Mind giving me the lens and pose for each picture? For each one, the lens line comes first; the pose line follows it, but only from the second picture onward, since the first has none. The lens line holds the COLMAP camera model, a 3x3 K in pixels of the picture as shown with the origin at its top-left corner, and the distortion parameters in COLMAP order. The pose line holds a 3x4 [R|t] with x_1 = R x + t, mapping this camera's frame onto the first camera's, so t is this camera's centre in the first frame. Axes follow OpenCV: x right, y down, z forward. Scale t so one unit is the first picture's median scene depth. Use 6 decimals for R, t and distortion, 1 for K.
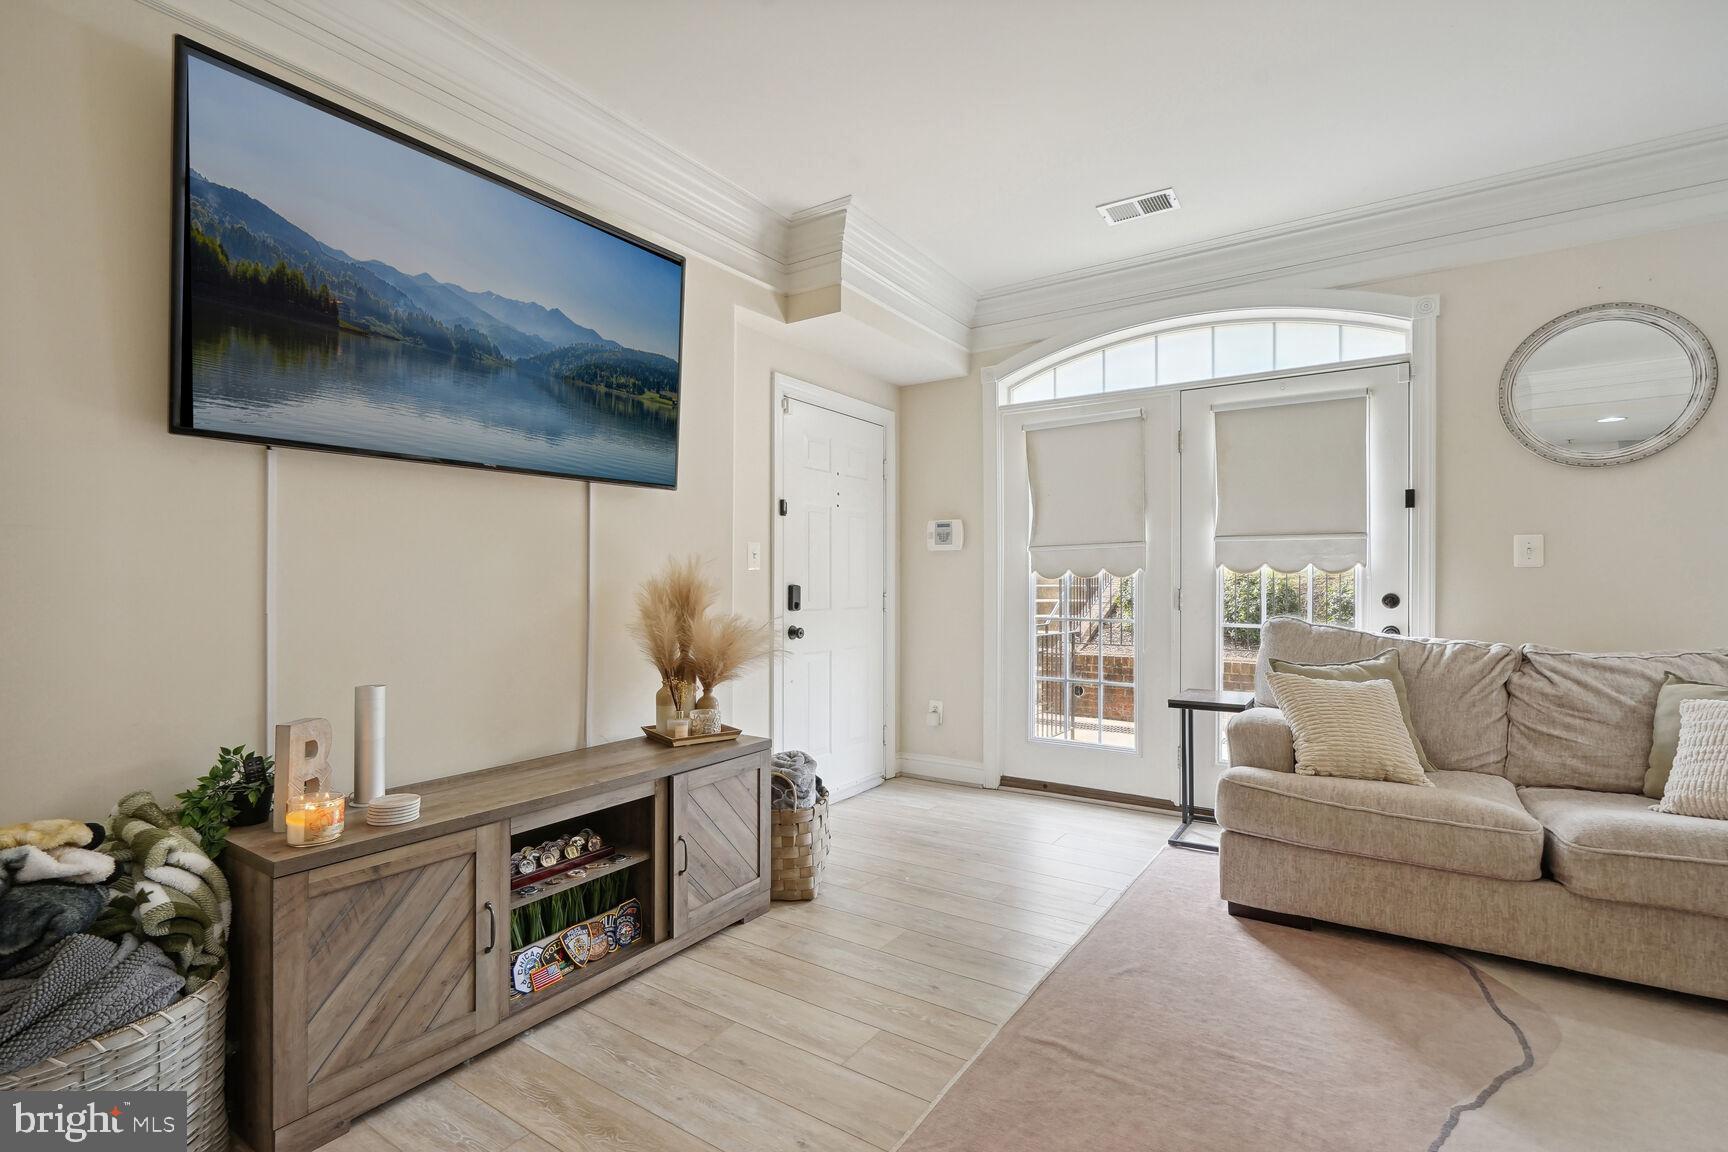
lens RADIAL K [[795.7, 0, 866.0], [0, 795.7, 581.7], [0, 0, 1]] dist [-0.001261, -0.000914]
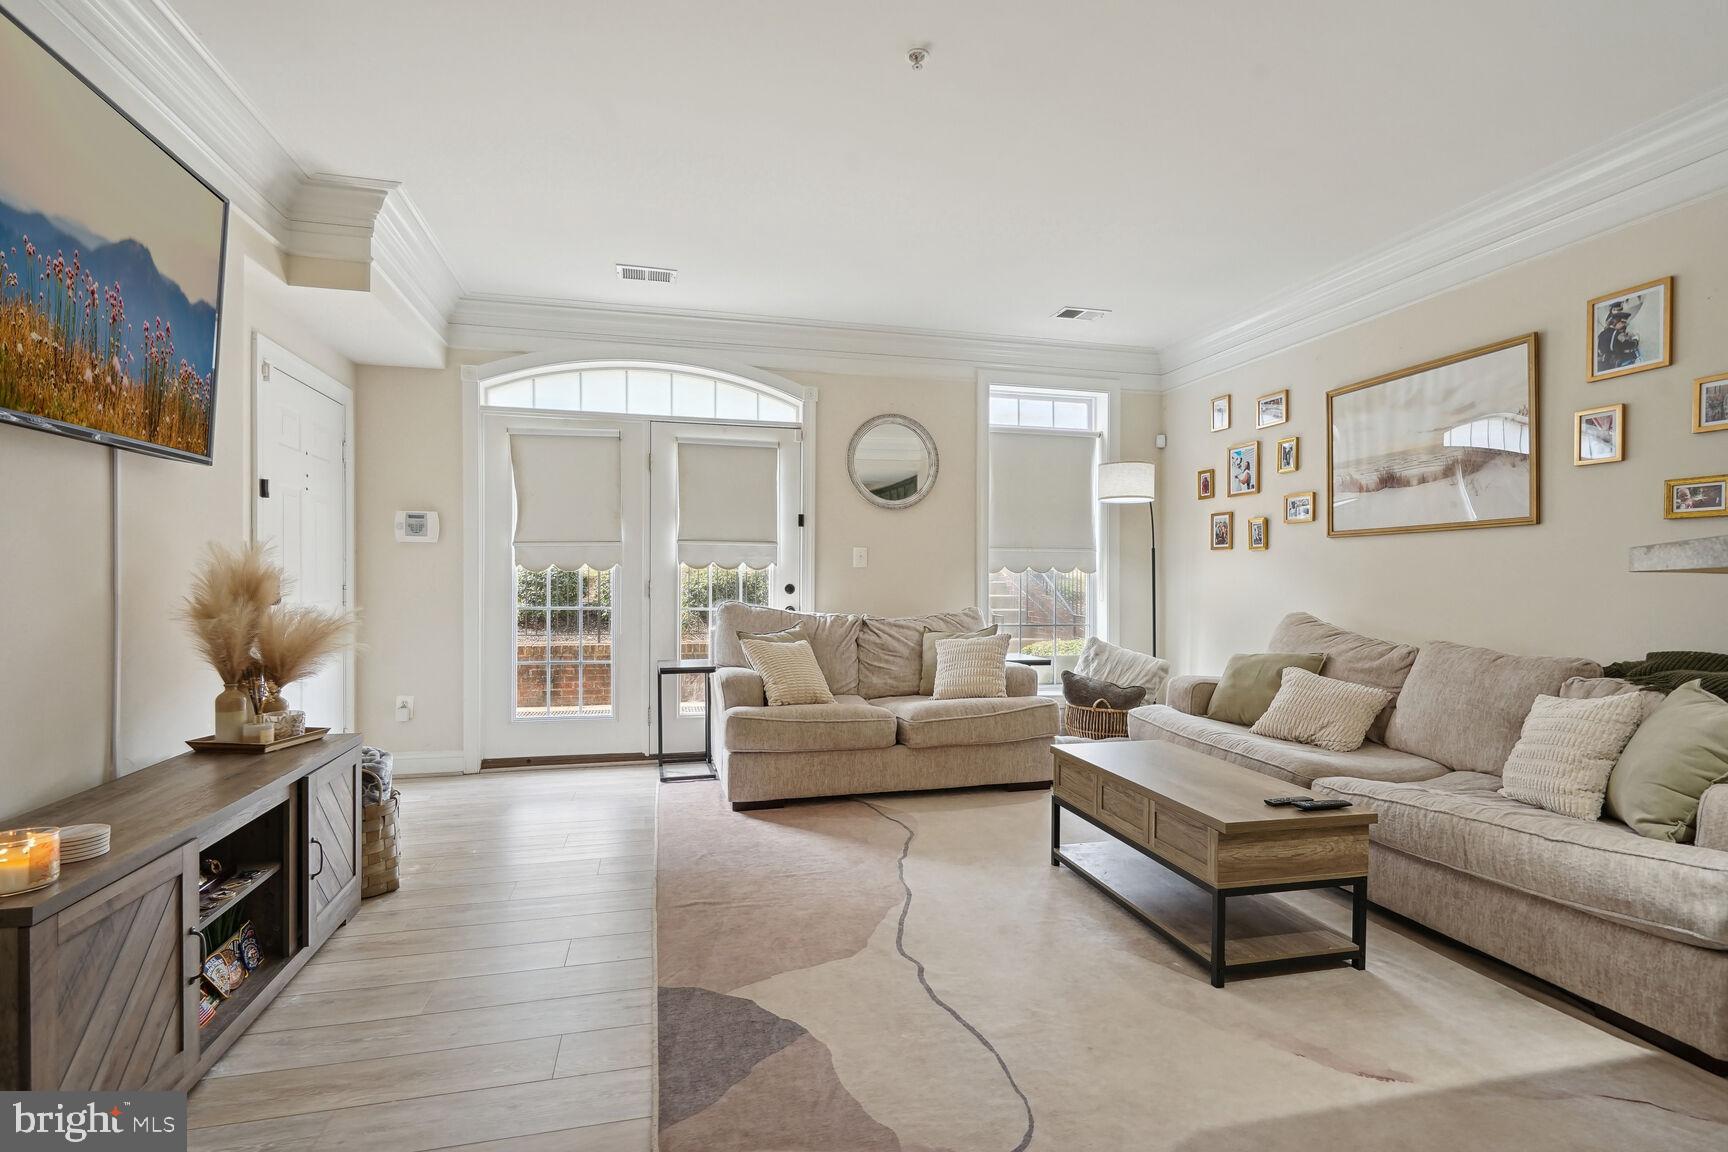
lens RADIAL K [[795.7, 0, 857.7], [0, 795.7, 585.3], [0, 0, 1]] dist [-0.001261, -0.000914]
pose [[0.672169, -0.003098, 0.740391, -0.425846], [-0.005931, 0.999937, 0.009569, 0.002574], [-0.740374, -0.010823, 0.672108, -0.104462]]
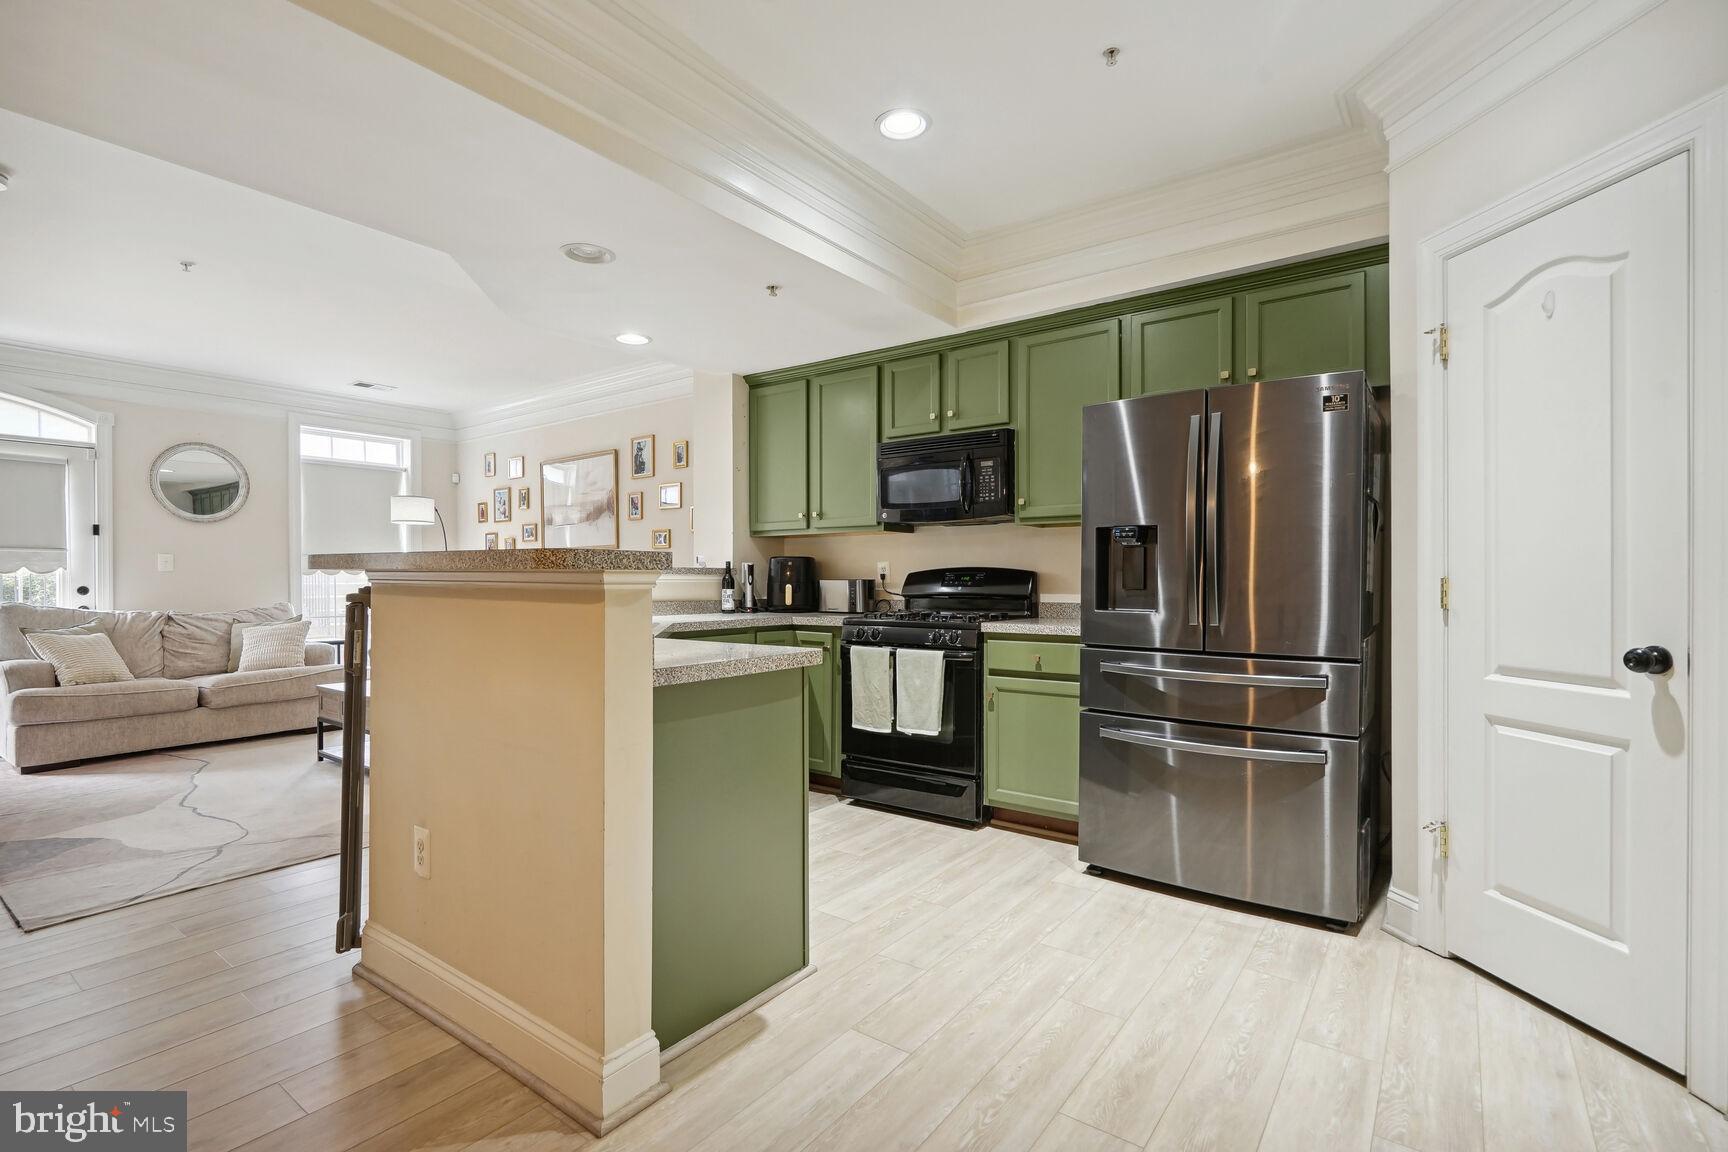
lens RADIAL K [[795.7, 0, 853.2], [0, 795.7, 584.0], [0, 0, 1]] dist [-0.001261, -0.000914]
pose [[0.050135, -0.007541, 0.998714, -1.111495], [0.003540, 0.999967, 0.007373, 0.004384], [-0.998736, 0.003166, 0.050160, -0.835404]]
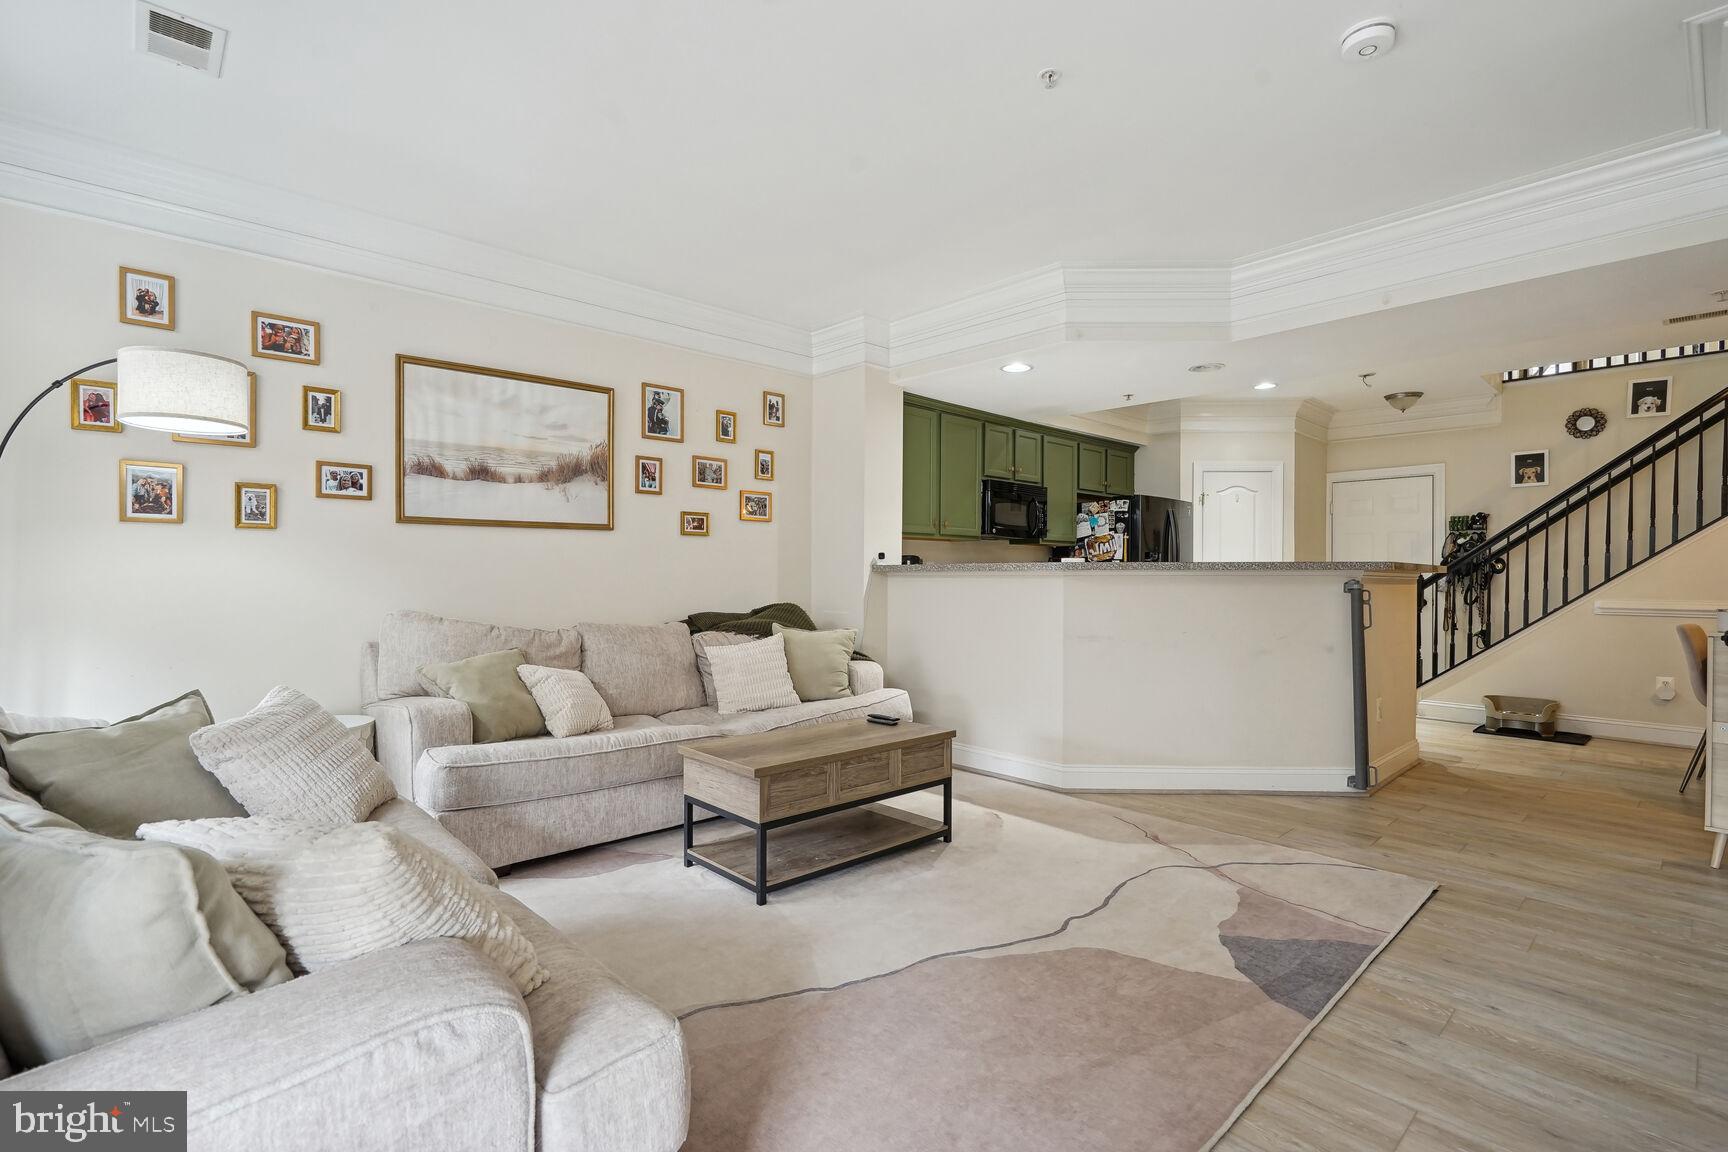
lens RADIAL K [[795.7, 0, 862.5], [0, 795.7, 578.2], [0, 0, 1]] dist [-0.001261, -0.000914]
pose [[-0.972766, 0.000126, 0.231790, 0.254180], [0.000734, 0.999997, 0.002536, 0.009590], [-0.231789, 0.002637, -0.972763, 1.360399]]
